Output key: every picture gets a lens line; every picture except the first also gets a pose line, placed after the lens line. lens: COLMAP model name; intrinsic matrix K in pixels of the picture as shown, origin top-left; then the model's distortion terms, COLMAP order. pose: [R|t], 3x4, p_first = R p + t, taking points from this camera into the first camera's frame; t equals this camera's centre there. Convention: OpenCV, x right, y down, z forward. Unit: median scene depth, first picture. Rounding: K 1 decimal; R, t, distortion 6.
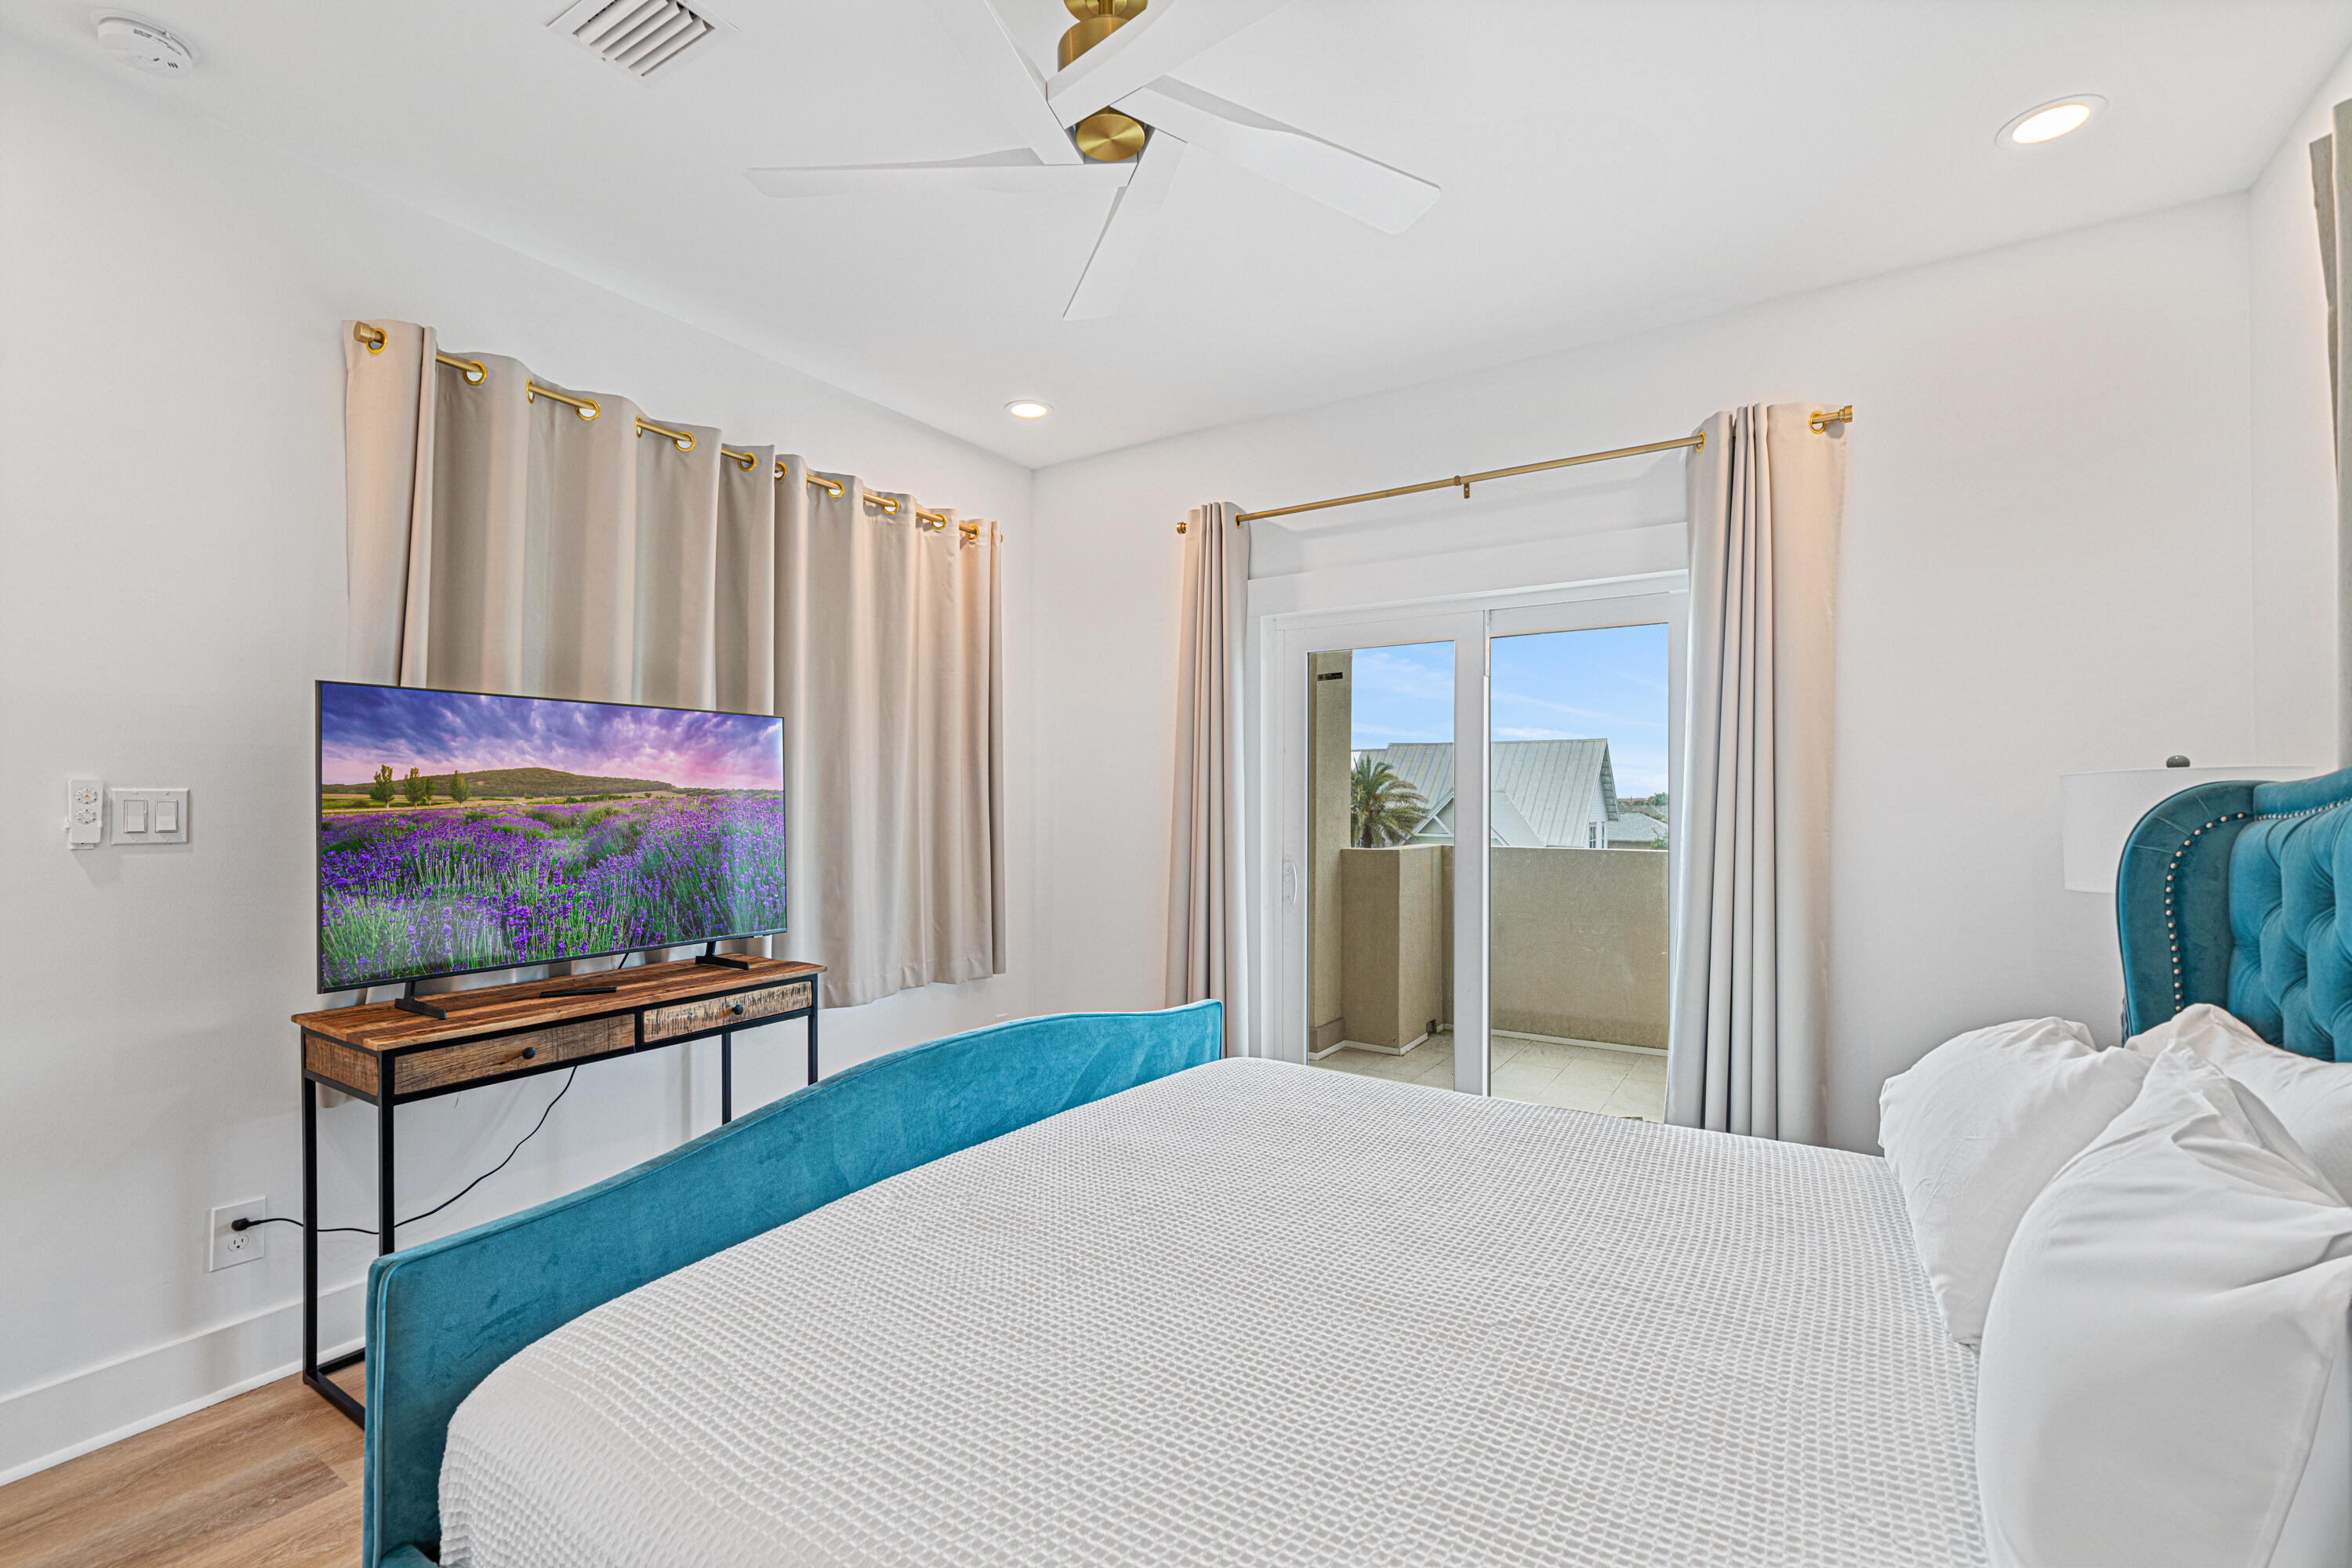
lens RADIAL K [[1038.0, 0, 1163.3], [0, 1038.0, 802.6], [0, 0, 1]] dist [0.001644, 0.000296]
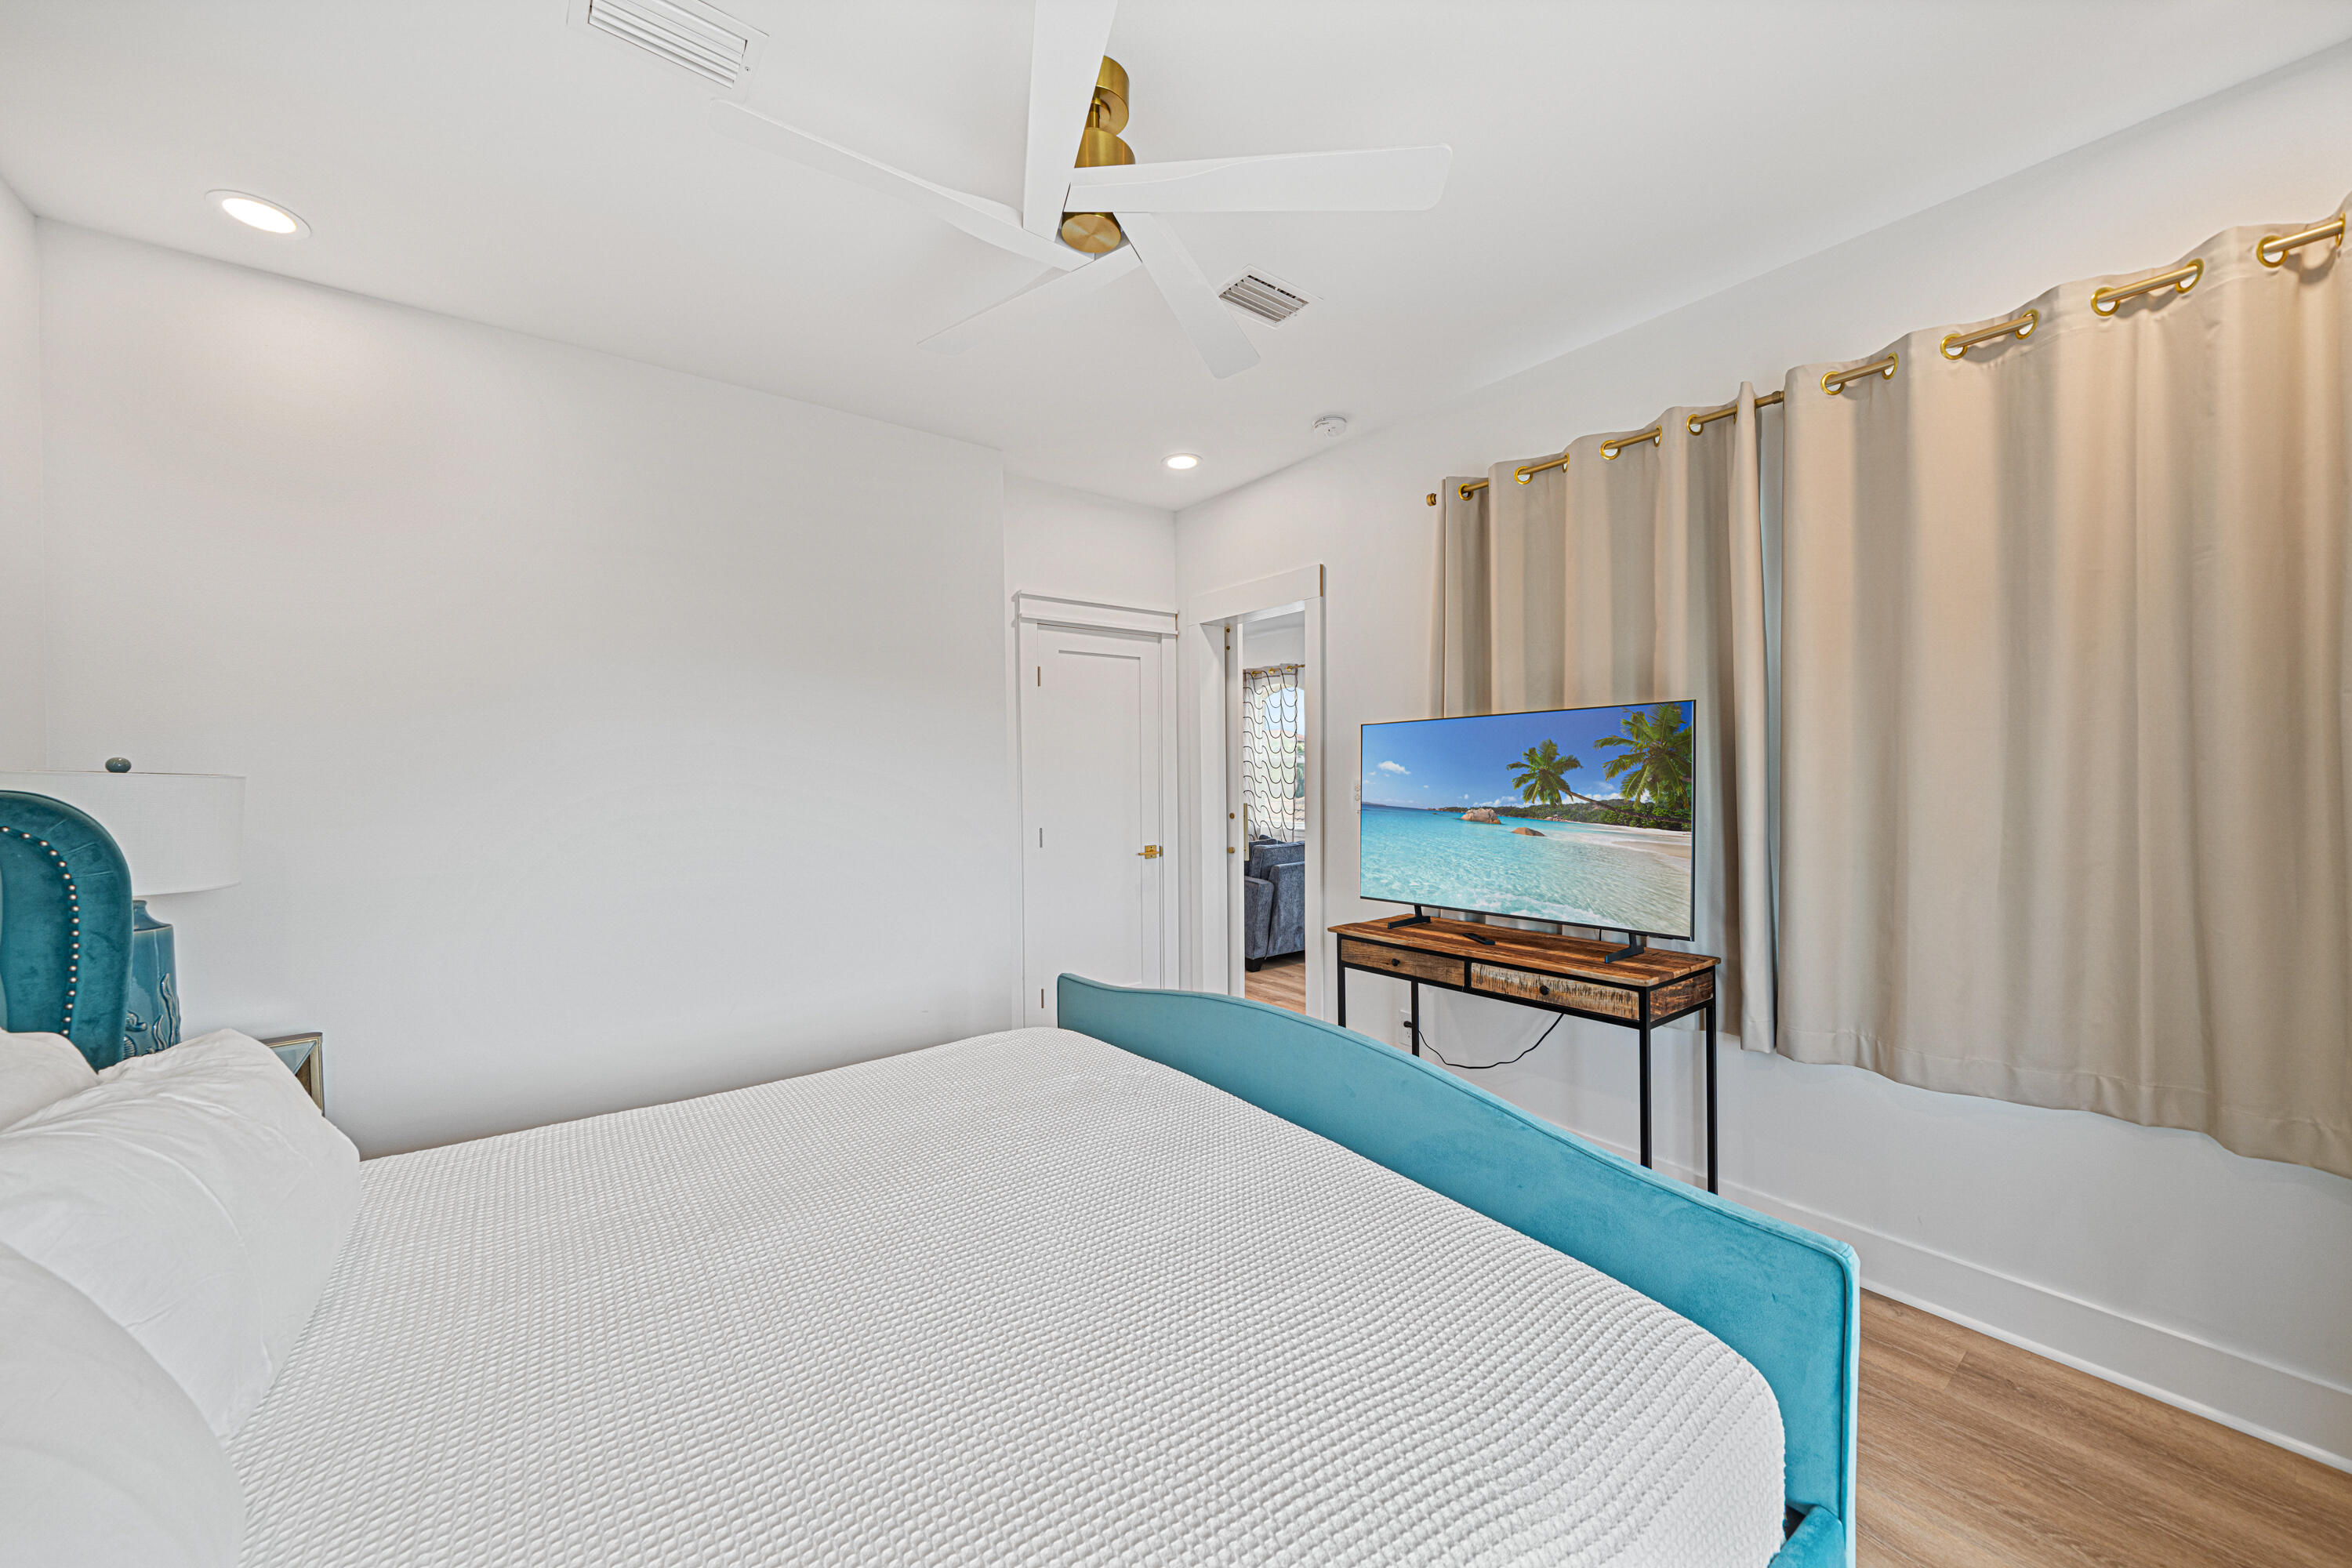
lens RADIAL K [[886.6, 0, 1162.0], [0, 886.6, 778.6], [0, 0, 1]] dist [-0.000004, -0.000186]
pose [[-0.350897, 0.003351, -0.936408, 0.588764], [0.003955, 0.999990, 0.002096, -0.020558], [0.936406, -0.002968, -0.350907, 0.975493]]
